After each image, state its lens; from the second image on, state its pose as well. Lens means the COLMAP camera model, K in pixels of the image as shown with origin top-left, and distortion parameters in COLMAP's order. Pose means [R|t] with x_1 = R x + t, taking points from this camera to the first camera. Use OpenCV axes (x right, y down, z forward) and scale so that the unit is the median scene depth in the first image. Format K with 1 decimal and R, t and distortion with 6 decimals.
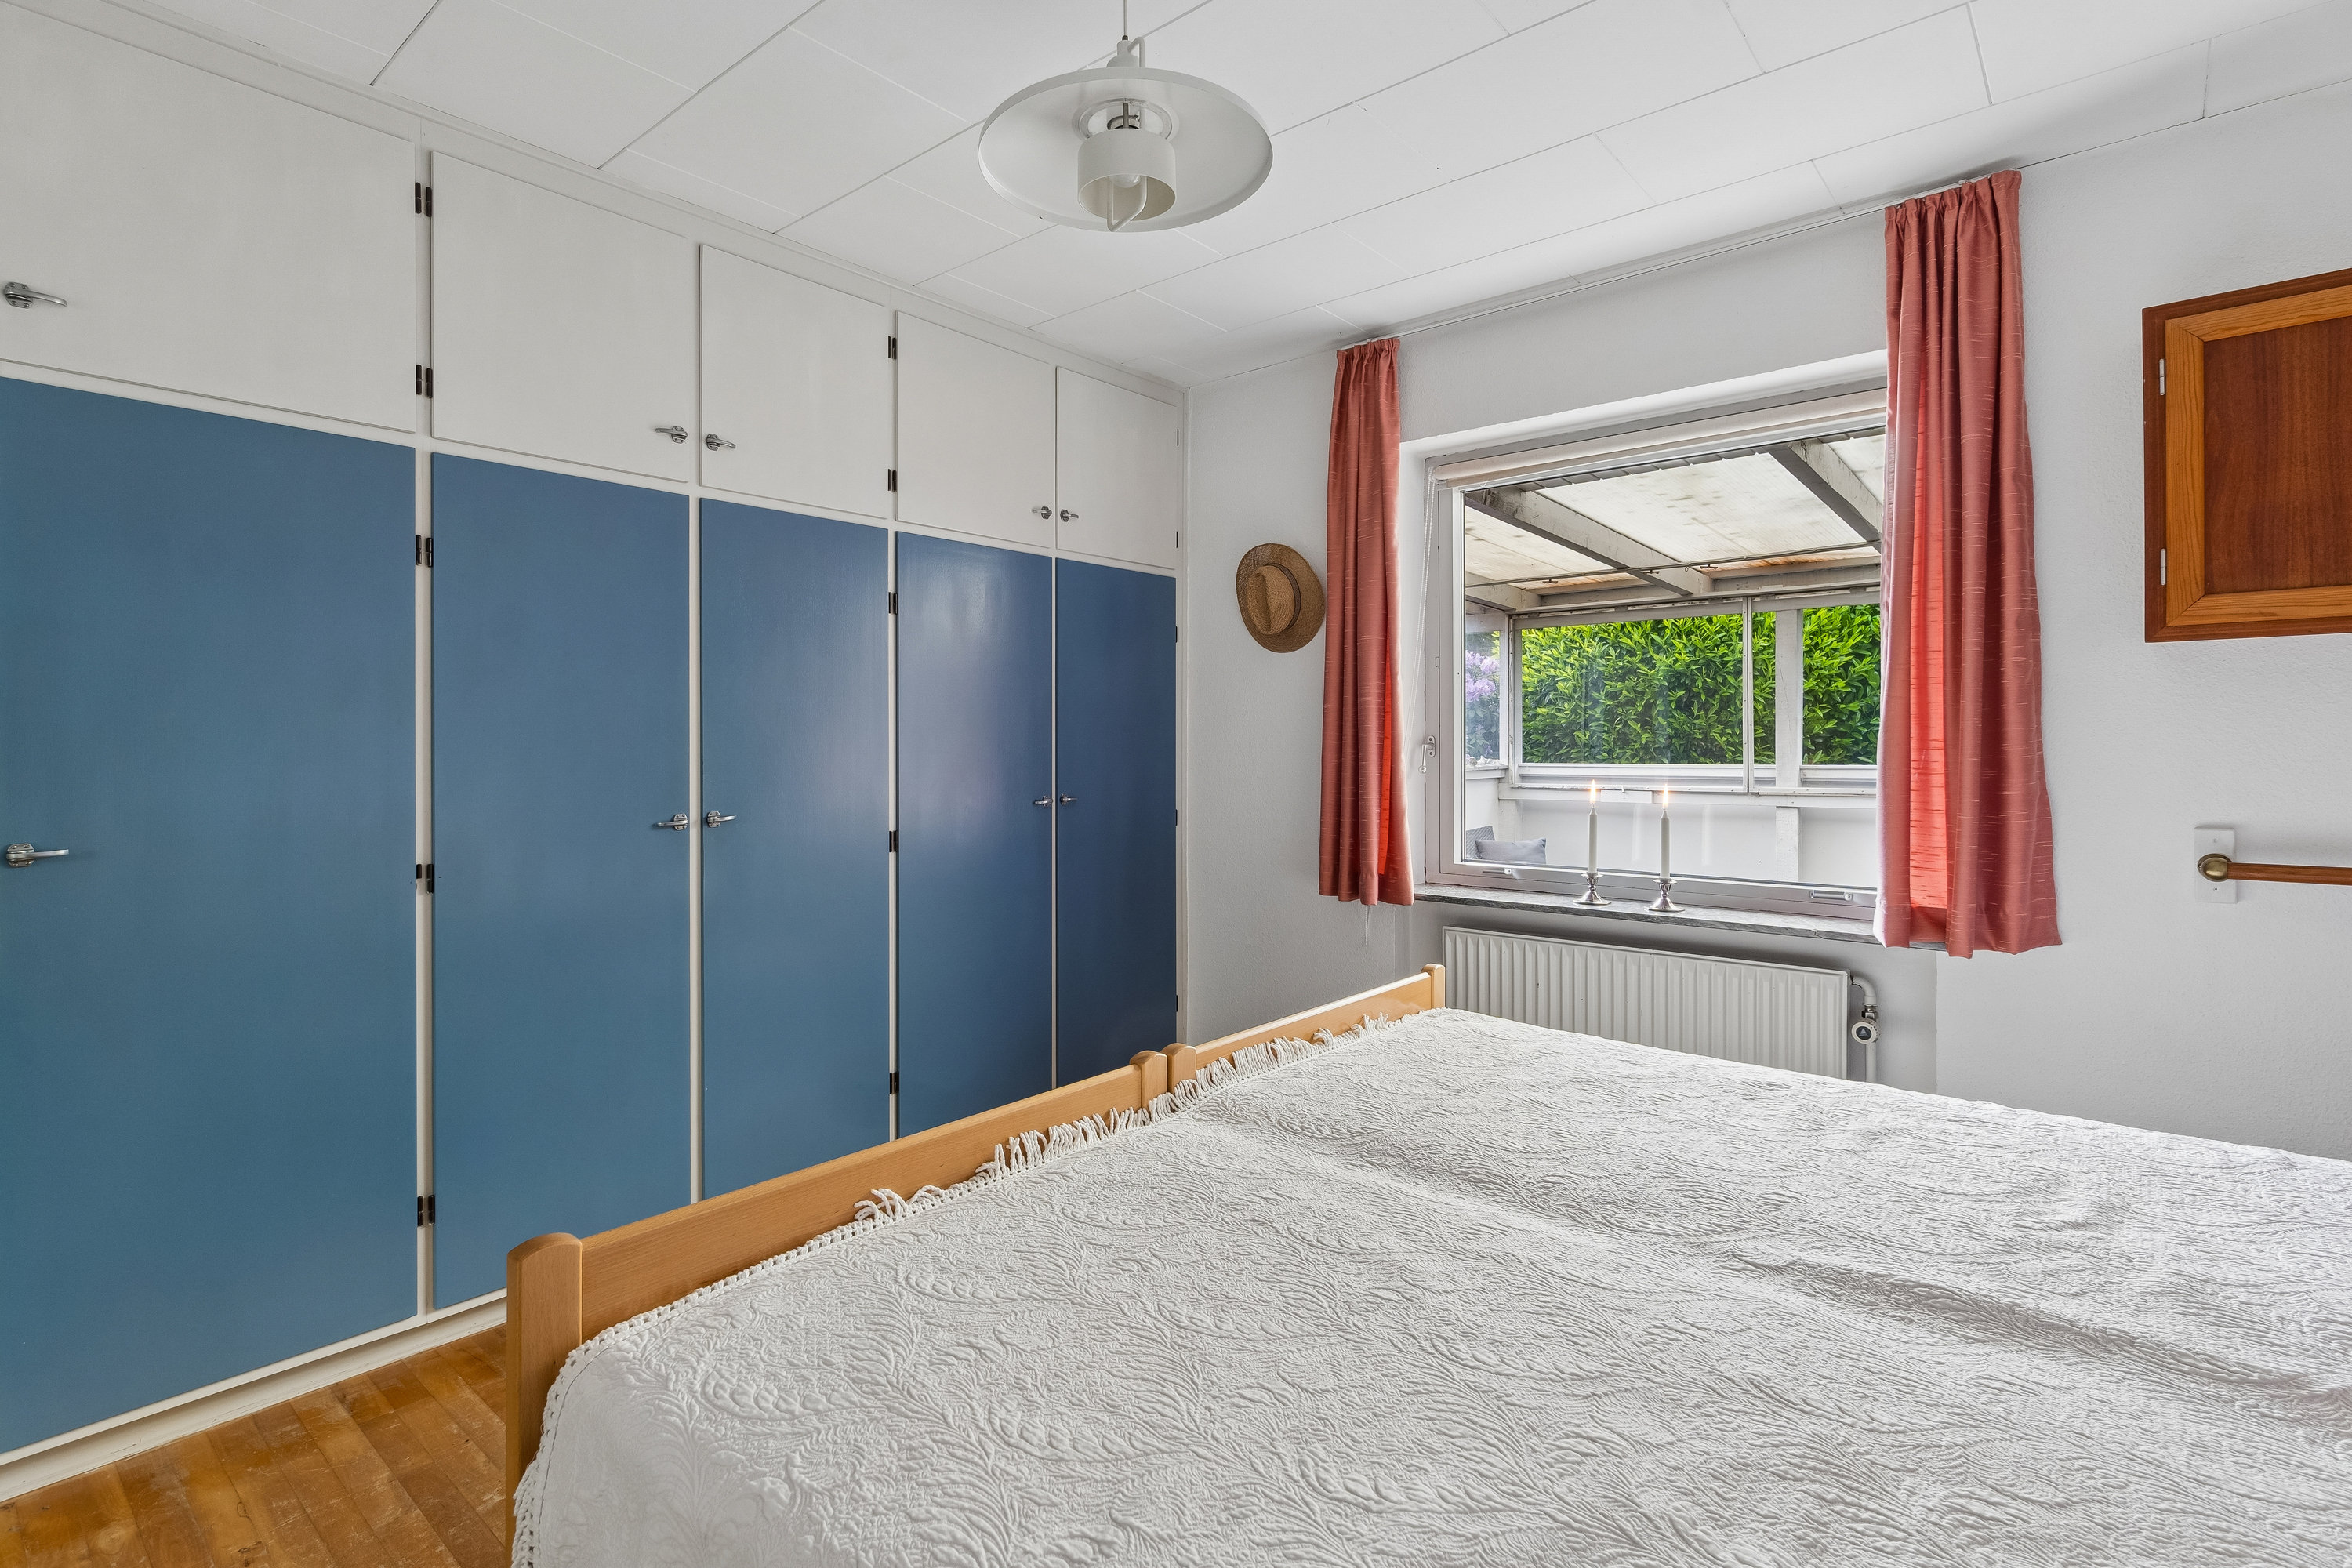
lens RADIAL K [[1117.2, 0, 1175.1], [0, 1117.2, 759.9], [0, 0, 1]] dist [-0.007288, 0.004933]
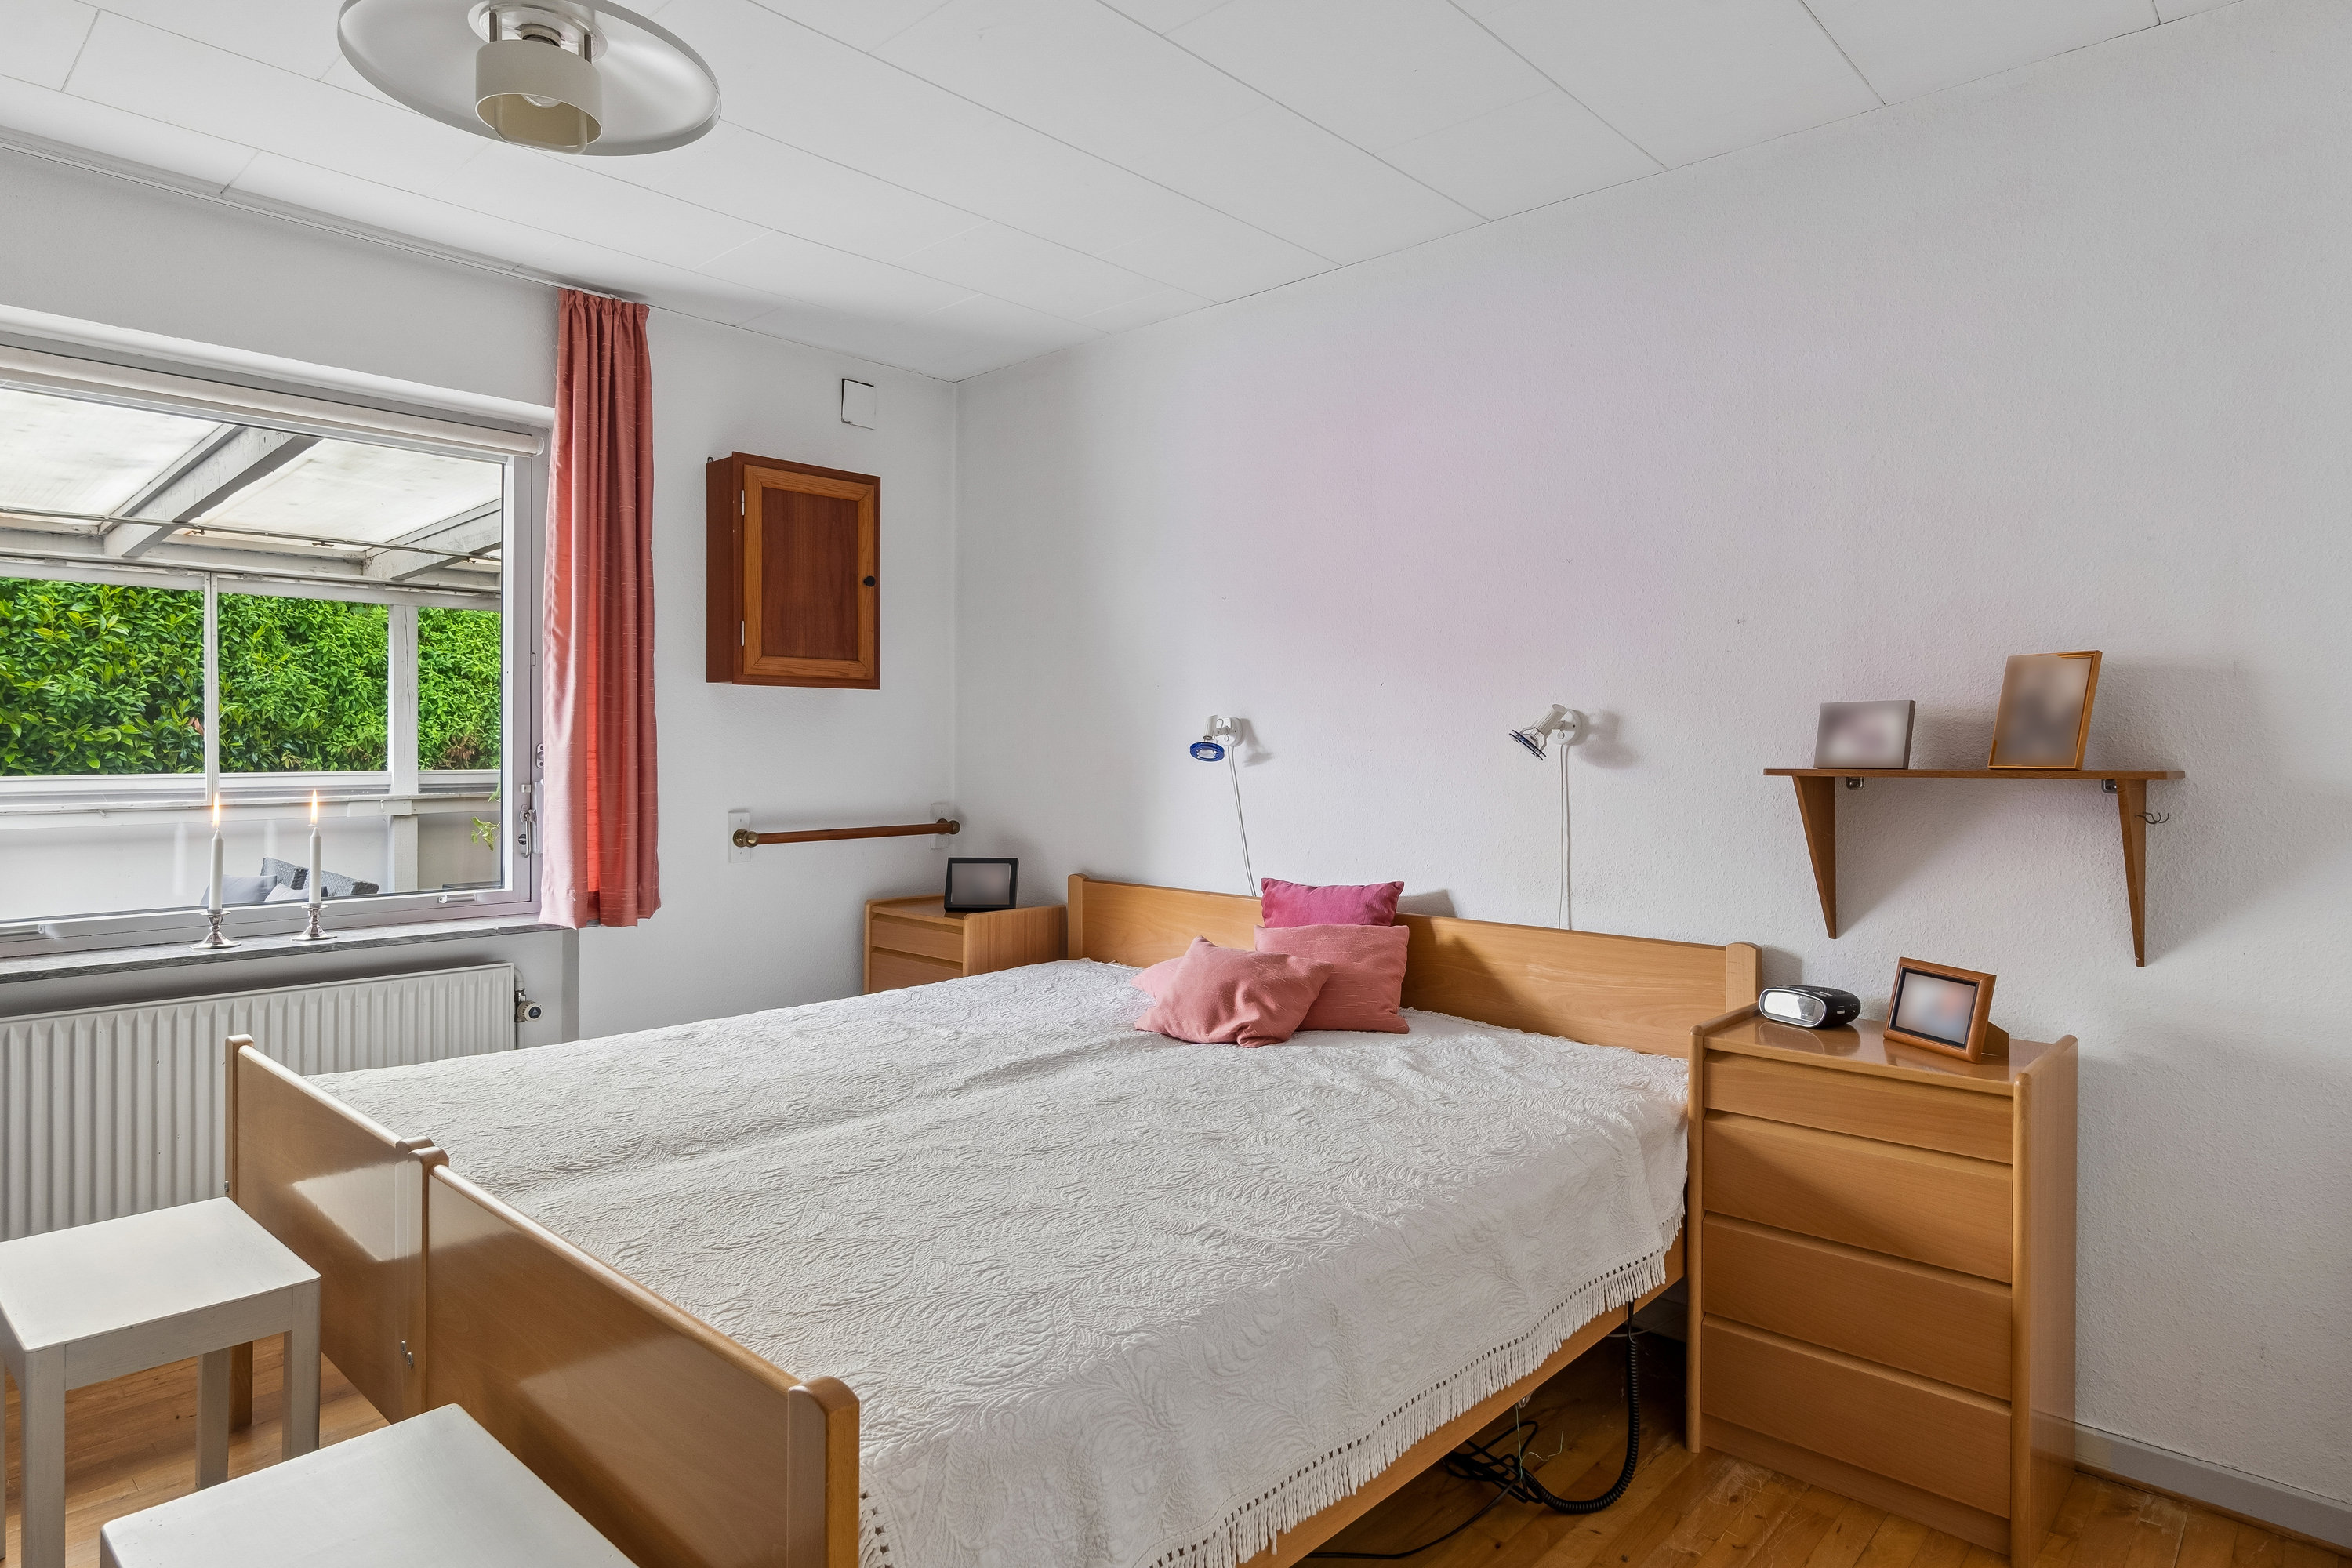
lens RADIAL K [[1284.9, 0, 1176.1], [0, 1284.9, 746.5], [0, 0, 1]] dist [-0.002285, -0.000526]
pose [[0.042348, 0.007424, 0.999075, -0.759524], [0.005501, 0.999955, -0.007664, -0.008616], [-0.999088, 0.005820, 0.042305, 0.363948]]
